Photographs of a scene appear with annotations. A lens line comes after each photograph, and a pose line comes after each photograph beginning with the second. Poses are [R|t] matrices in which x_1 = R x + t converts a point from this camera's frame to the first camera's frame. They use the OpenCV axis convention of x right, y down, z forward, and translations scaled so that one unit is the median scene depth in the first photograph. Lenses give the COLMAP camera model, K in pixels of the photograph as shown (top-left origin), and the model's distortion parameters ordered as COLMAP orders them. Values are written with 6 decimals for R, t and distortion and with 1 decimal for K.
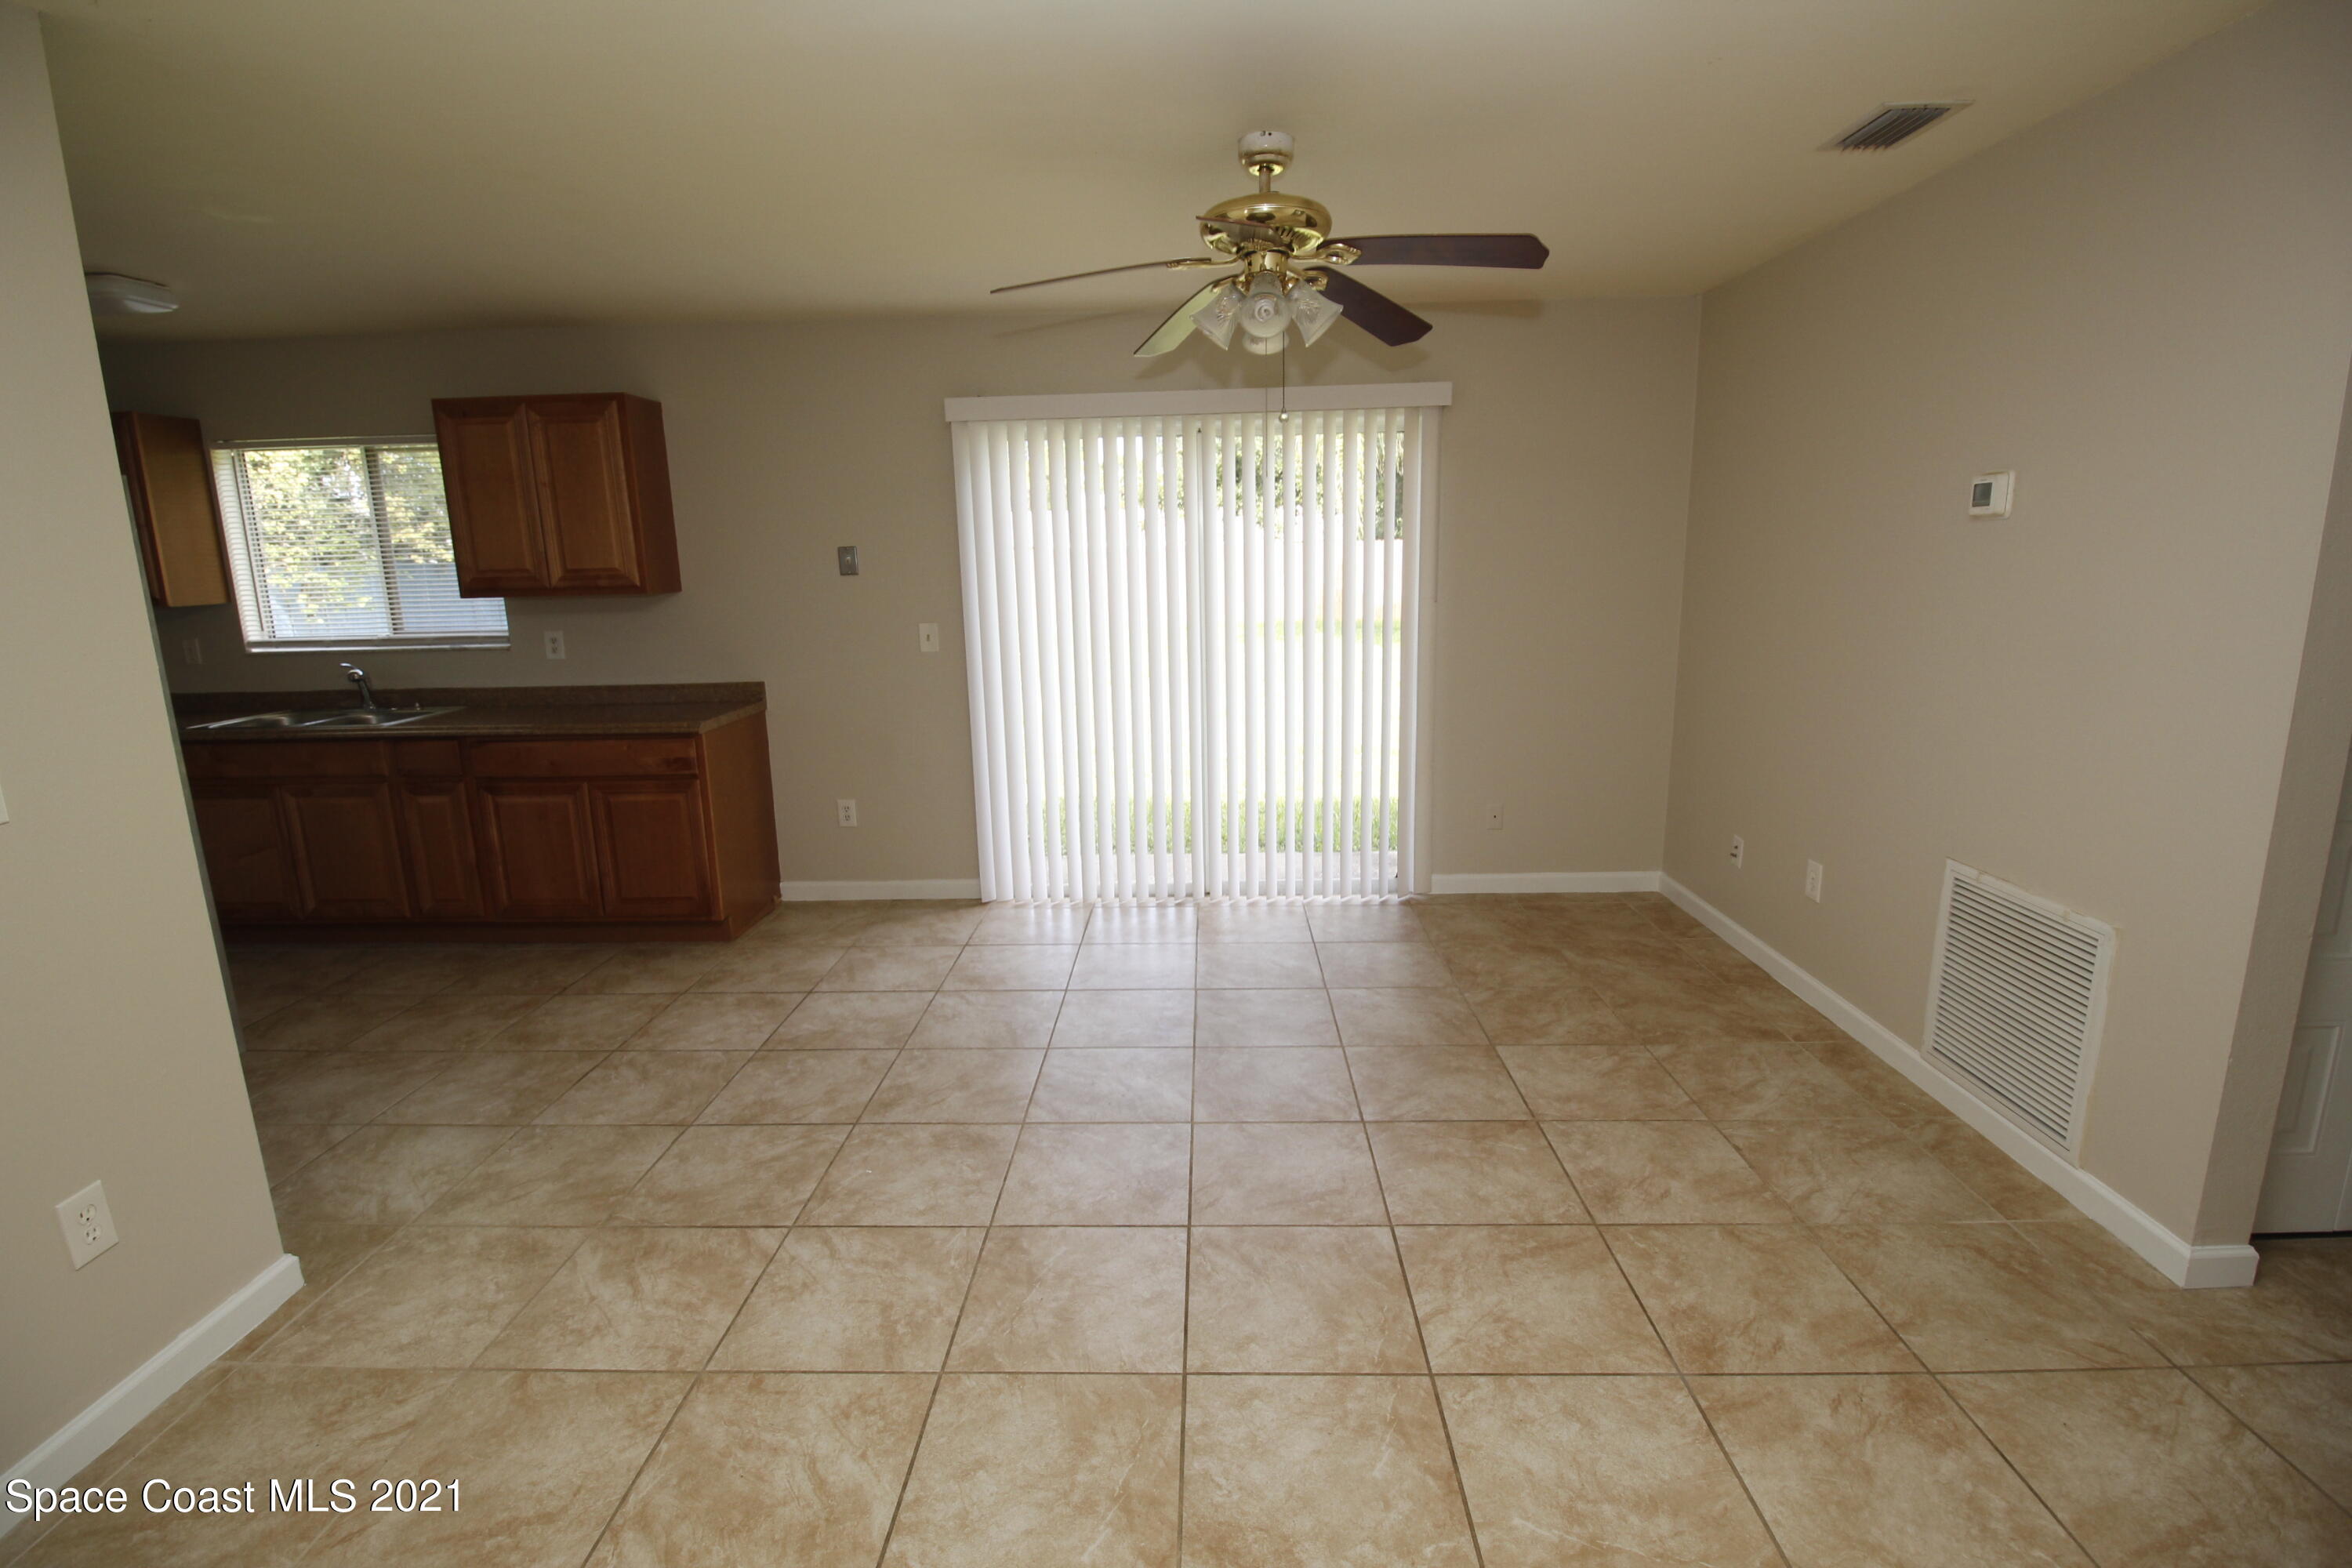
lens RADIAL K [[1085.4, 0, 1178.8], [0, 1085.4, 777.4], [0, 0, 1]] dist [0.001109, -0.014763]
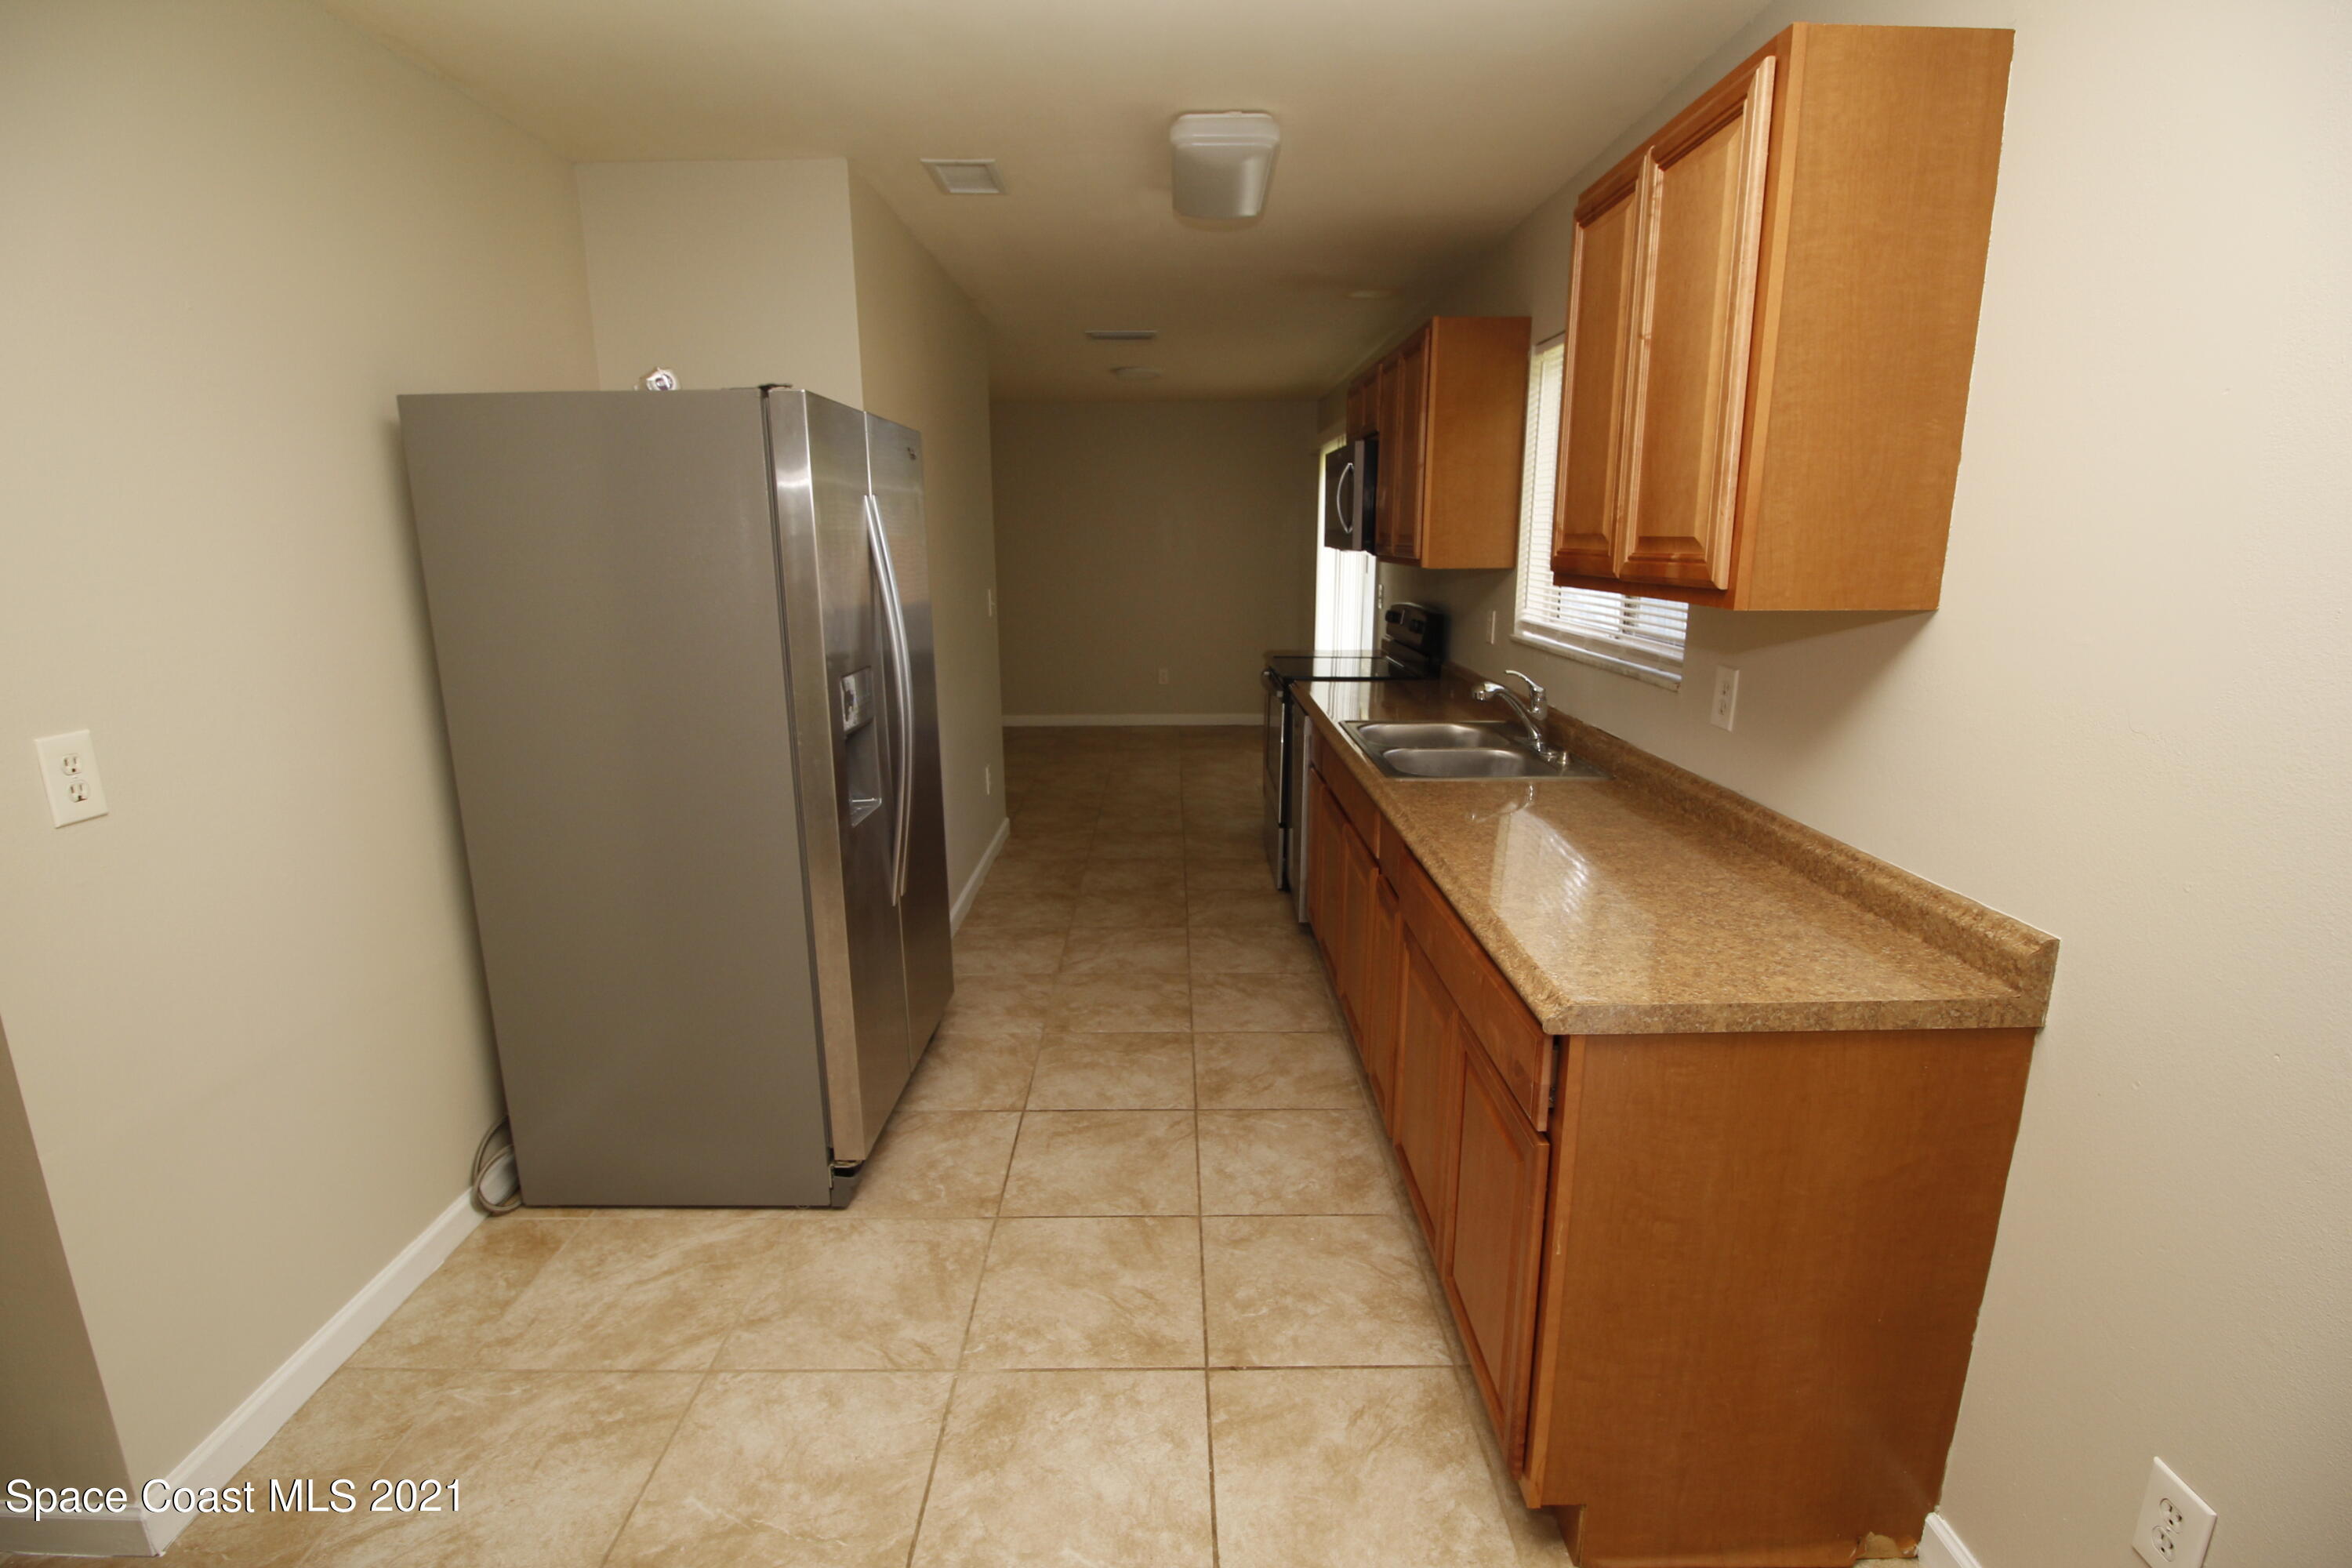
lens RADIAL K [[1085.4, 0, 1178.8], [0, 1085.4, 777.4], [0, 0, 1]] dist [0.001109, -0.014763]
pose [[0.037798, 0.240656, -0.969874, -0.121493], [-0.198571, 0.953021, 0.228736, -0.154030], [0.979357, 0.183943, 0.083809, 0.754864]]
